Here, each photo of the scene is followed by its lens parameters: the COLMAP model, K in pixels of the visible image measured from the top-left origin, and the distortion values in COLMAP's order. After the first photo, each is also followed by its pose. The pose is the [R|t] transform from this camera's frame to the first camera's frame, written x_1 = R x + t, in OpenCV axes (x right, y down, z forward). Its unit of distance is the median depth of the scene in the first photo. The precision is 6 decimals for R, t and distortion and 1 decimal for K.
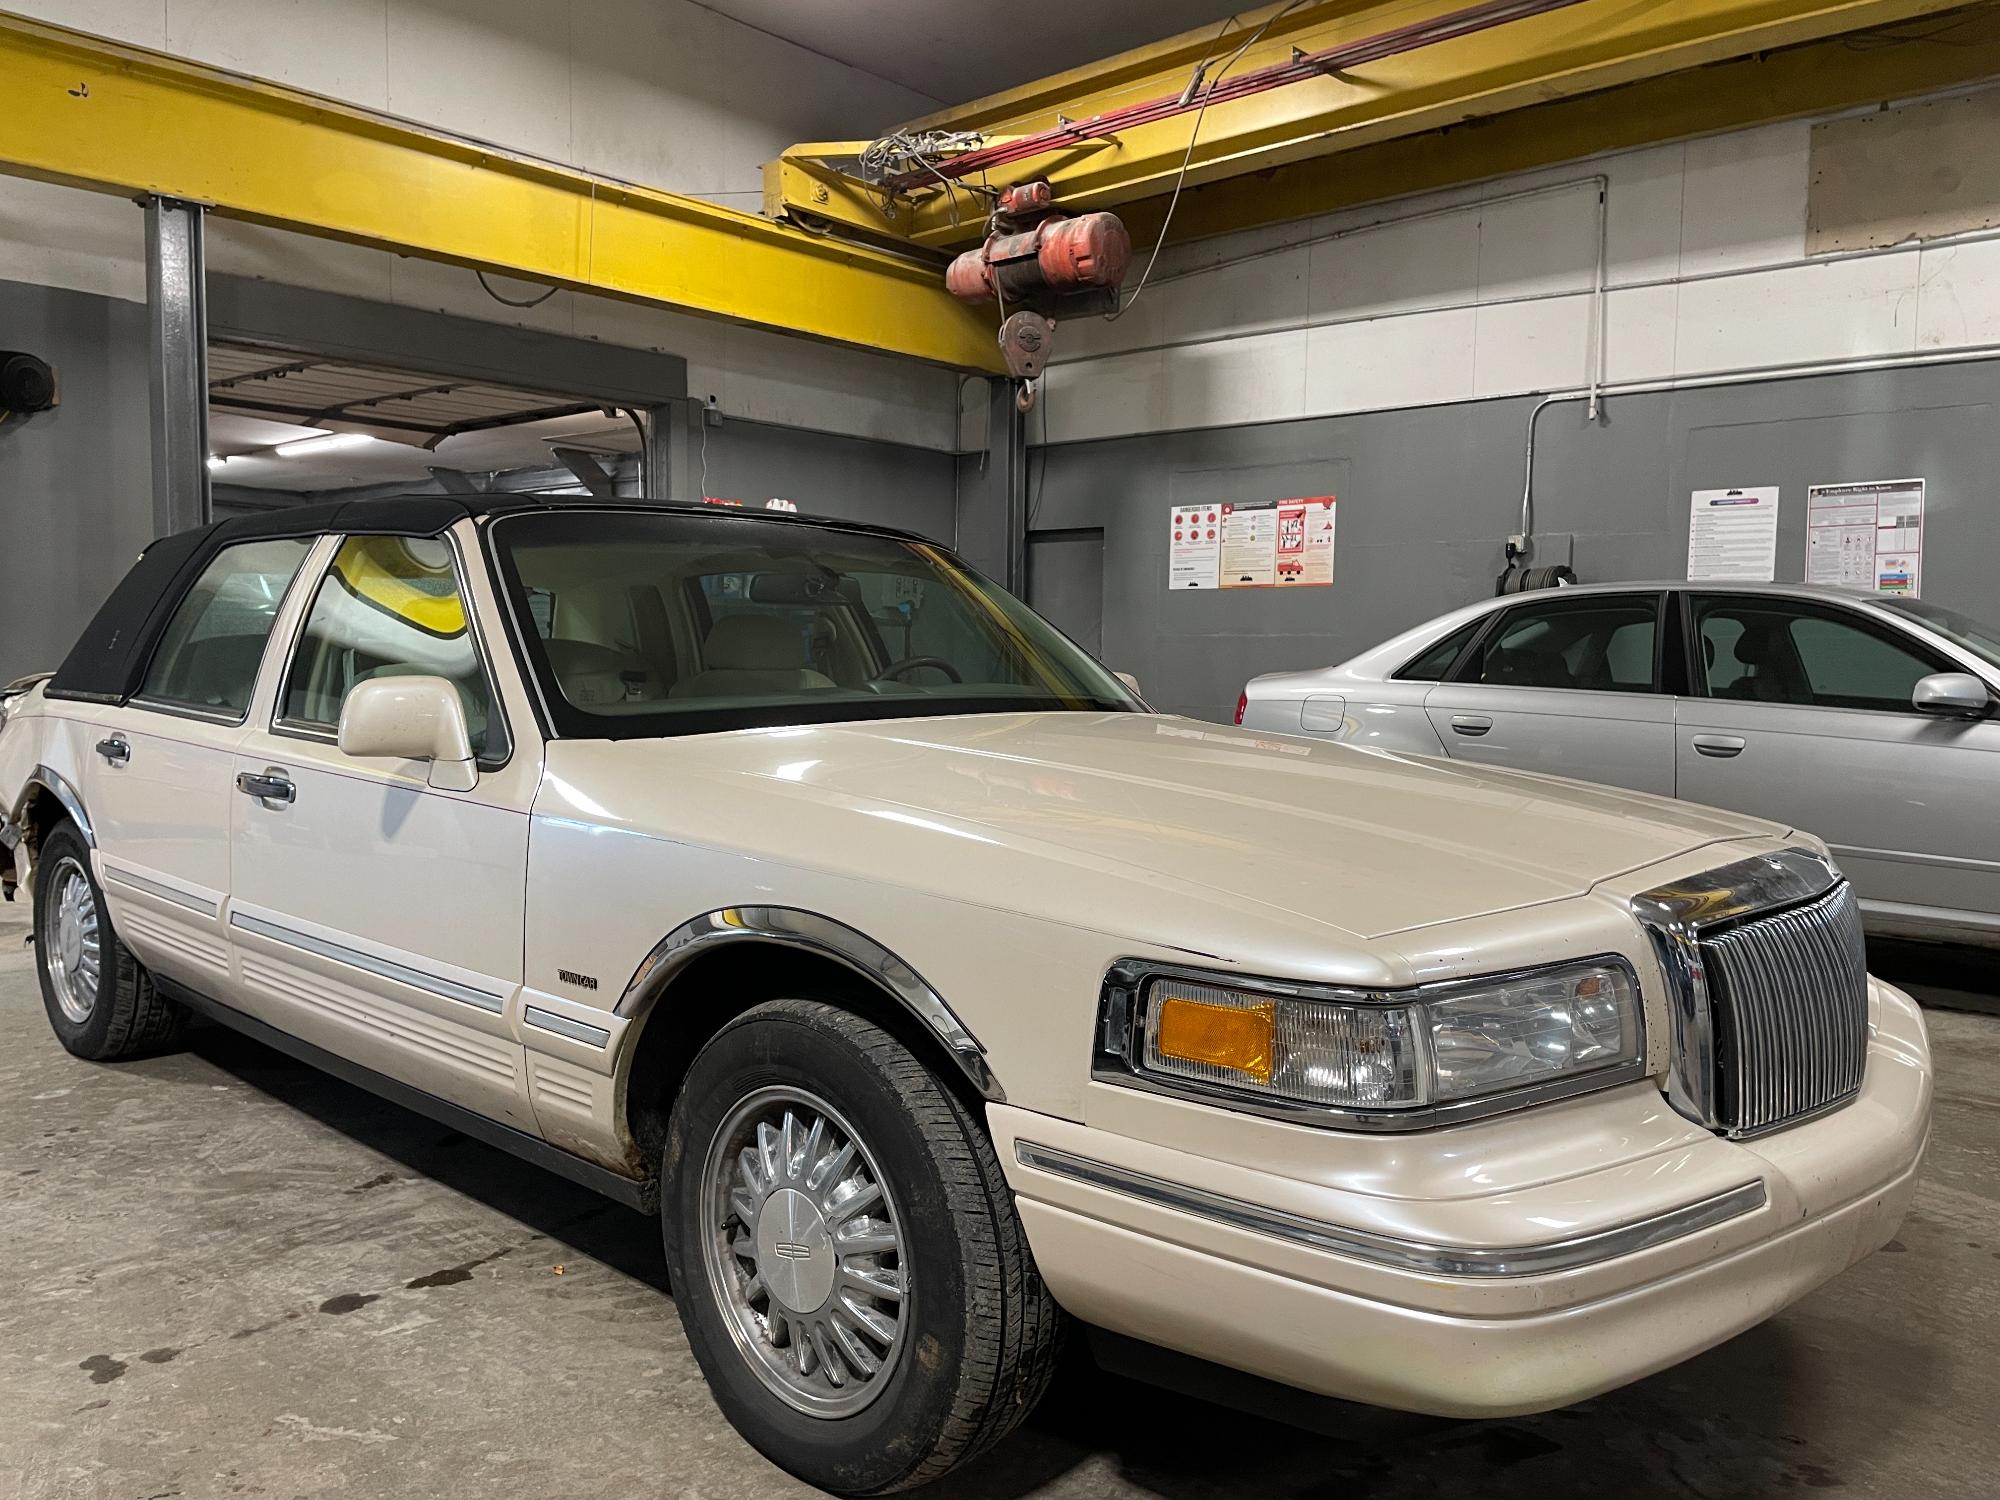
lens RADIAL K [[1509.5, 0, 1003.0], [0, 1509.5, 758.0], [0, 0, 1]] dist [0.082877, -0.108526]
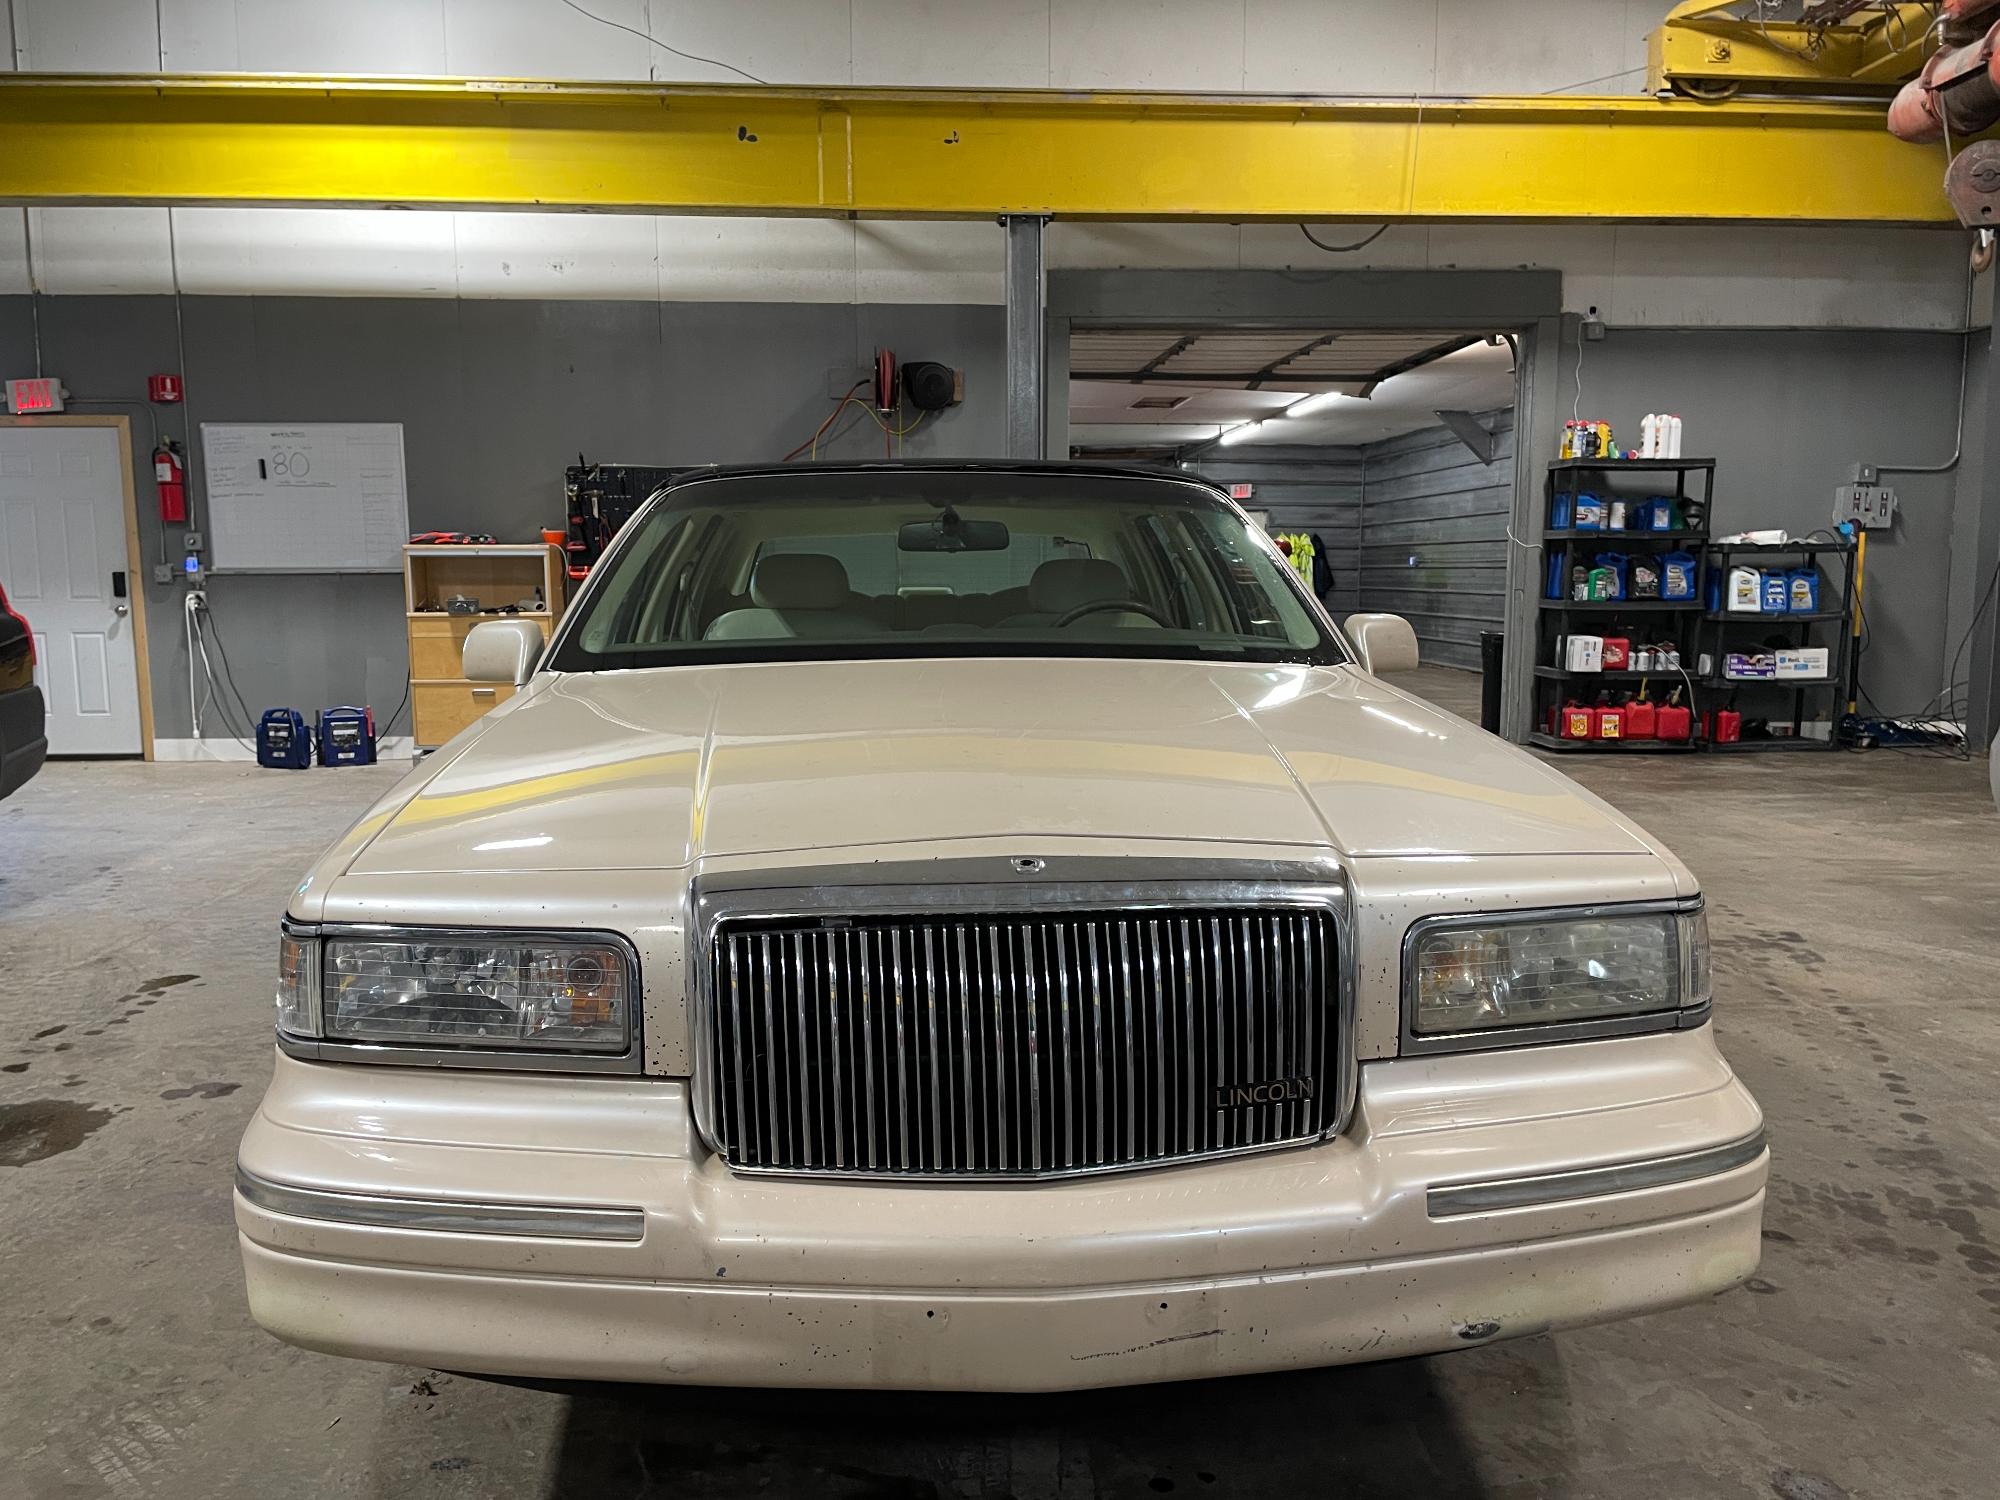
lens RADIAL K [[1509.5, 0, 983.3], [0, 1509.5, 760.2], [0, 0, 1]] dist [0.082877, -0.108526]
pose [[0.723361, 0.064255, -0.687474, 0.213960], [-0.036410, 0.997825, 0.054952, -0.005442], [0.689509, -0.014719, 0.724127, 0.092468]]
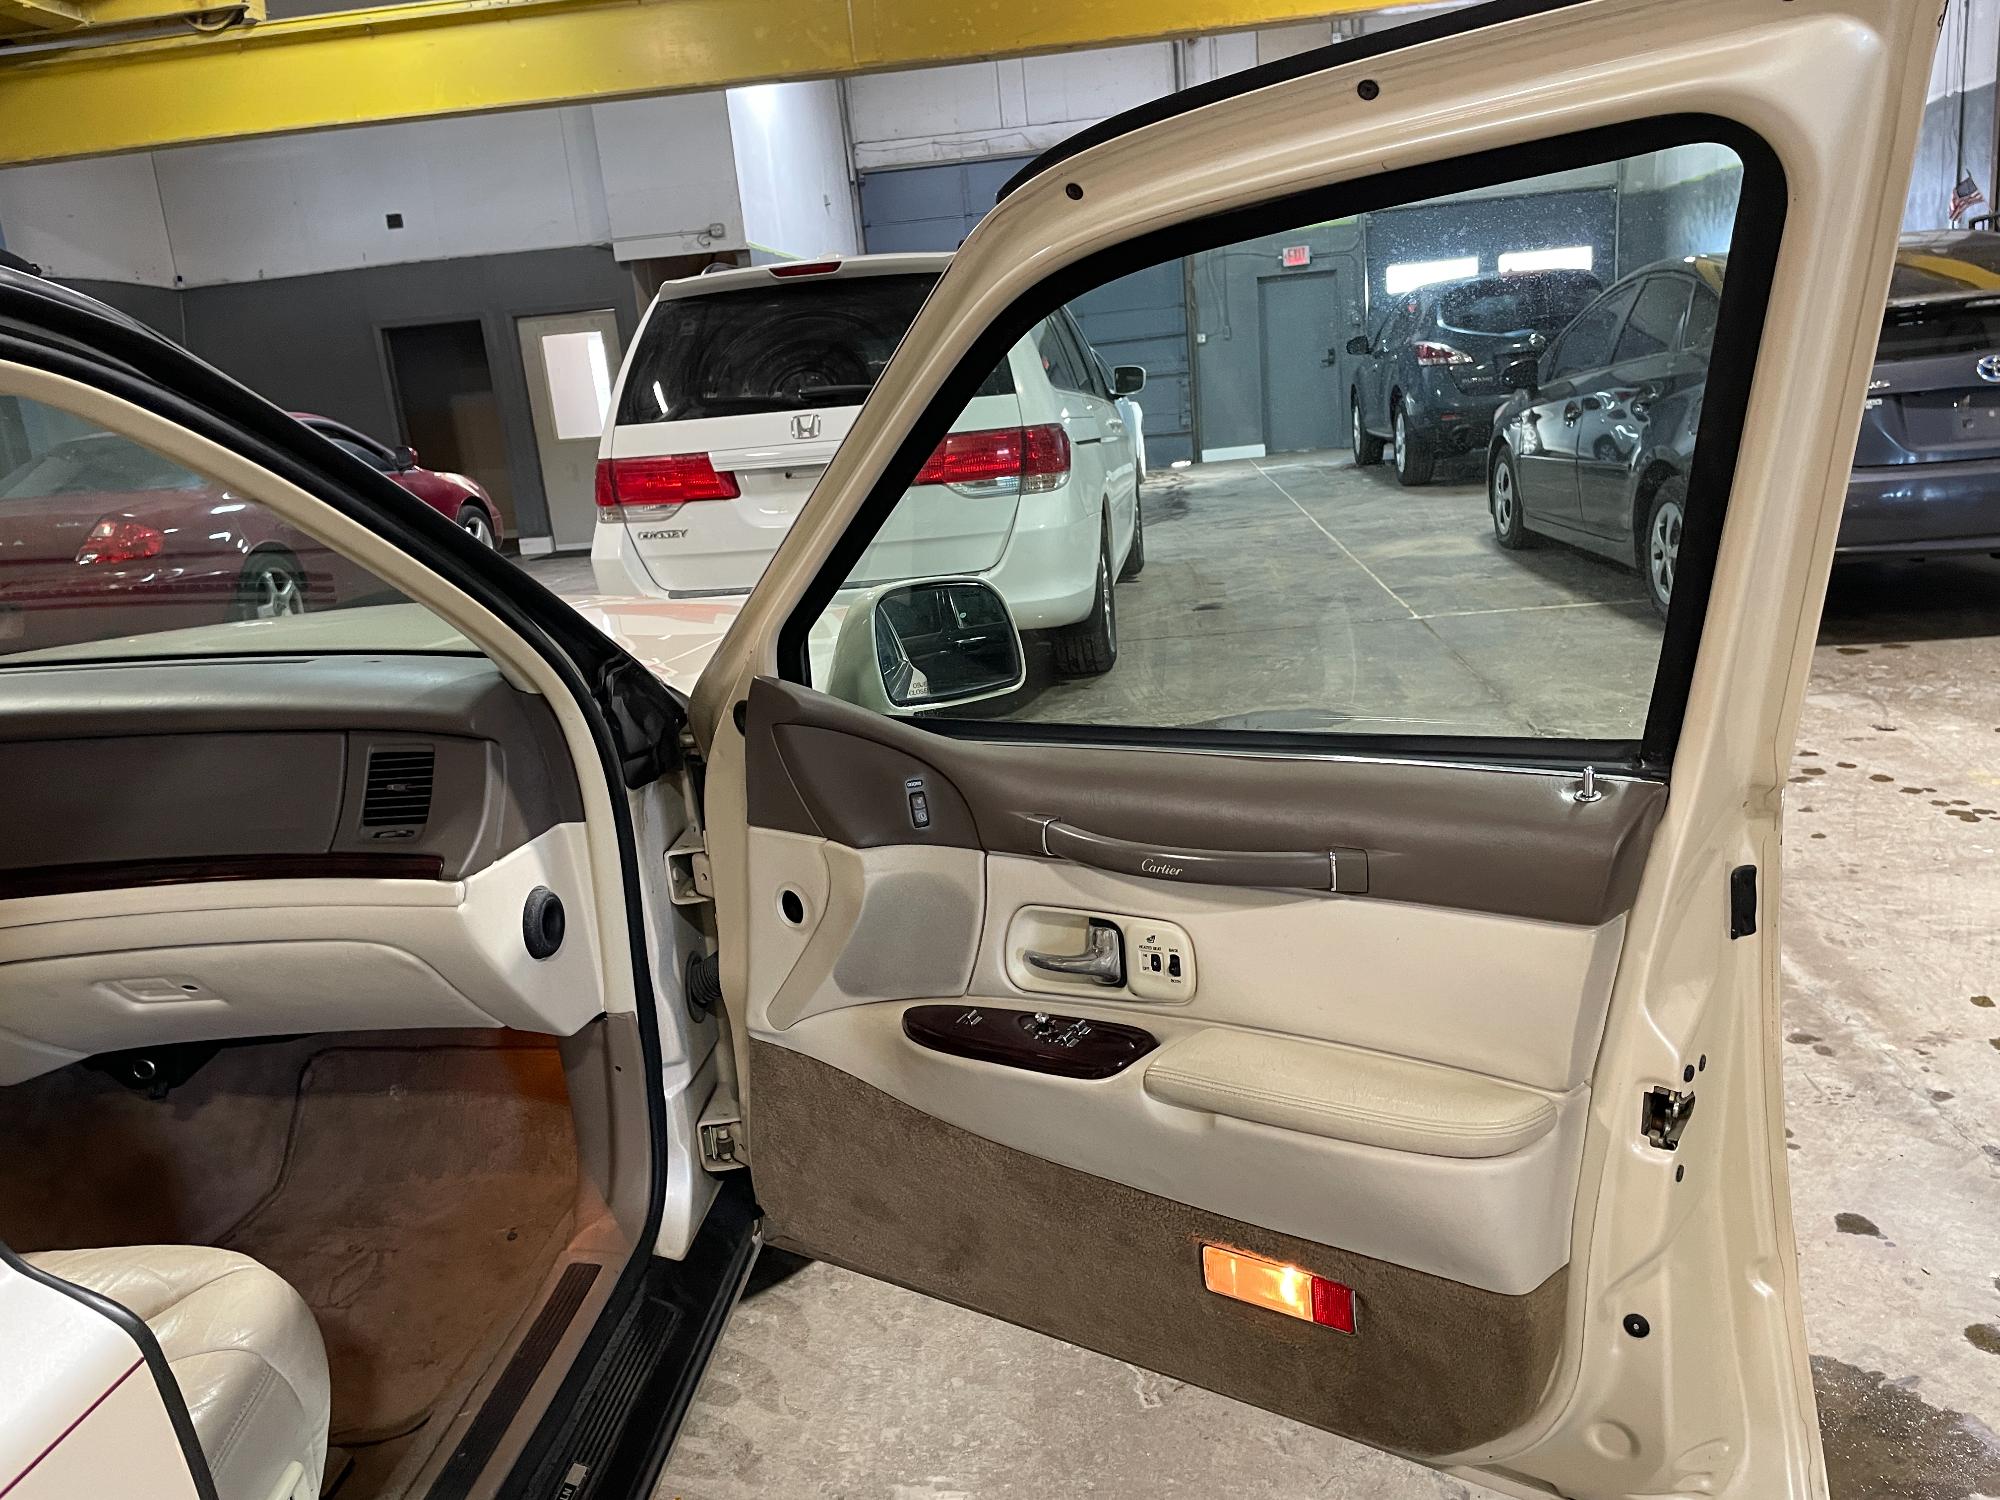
lens RADIAL K [[1509.5, 0, 1025.2], [0, 1509.5, 769.3], [0, 0, 1]] dist [0.082877, -0.108526]
pose [[-0.616104, -0.161277, 0.770977, -0.237425], [0.136745, 0.942049, 0.306339, -0.040141], [-0.775704, 0.294164, -0.558346, 0.330267]]
